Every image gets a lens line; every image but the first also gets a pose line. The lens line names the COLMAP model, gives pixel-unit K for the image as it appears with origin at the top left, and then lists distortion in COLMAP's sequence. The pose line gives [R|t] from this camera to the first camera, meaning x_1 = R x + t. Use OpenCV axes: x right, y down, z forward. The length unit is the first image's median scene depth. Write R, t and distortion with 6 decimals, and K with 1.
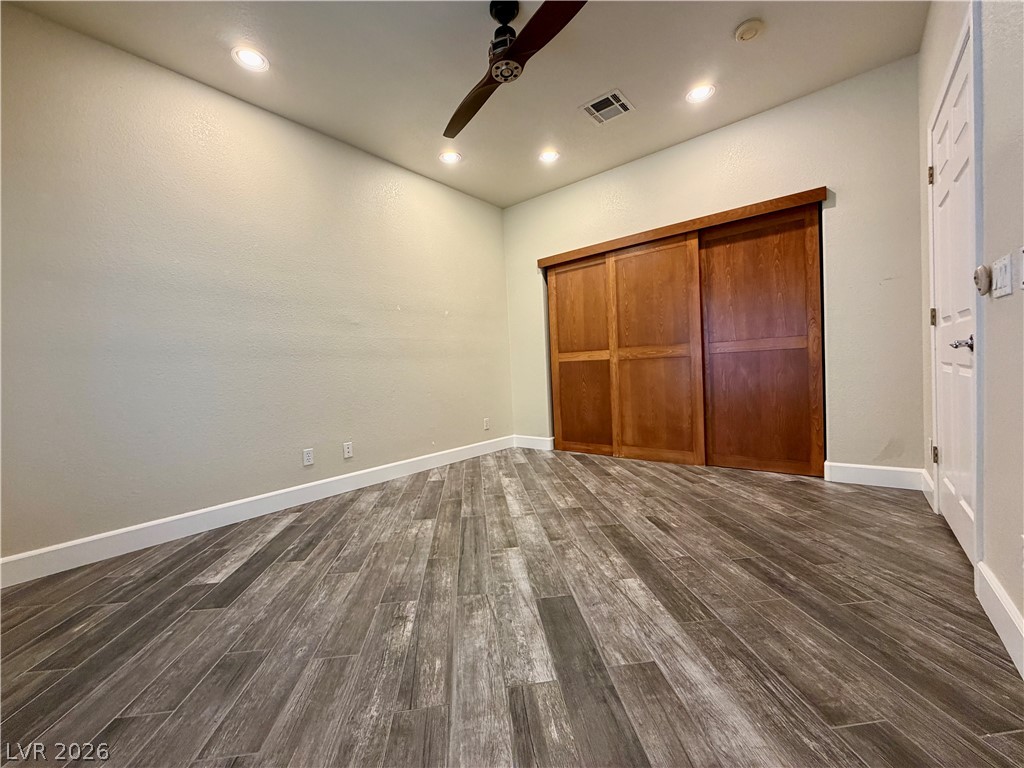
lens RADIAL K [[409.1, 0, 509.4], [0, 409.1, 384.9], [0, 0, 1]] dist [0.000260, -0.000155]
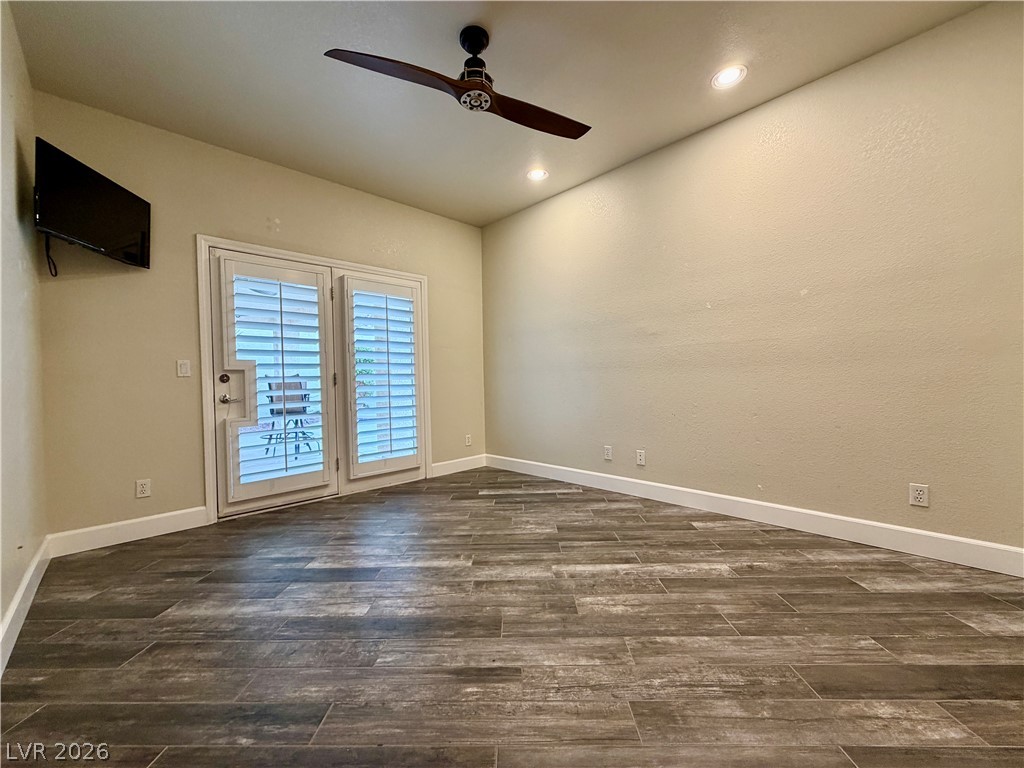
lens RADIAL K [[409.1, 0, 509.4], [0, 409.1, 384.9], [0, 0, 1]] dist [0.000260, -0.000155]
pose [[-0.112869, 0.060464, -0.991768, 0.914901], [-0.011440, 0.998001, 0.062146, -0.119244], [0.993544, 0.018361, -0.111952, 1.076225]]
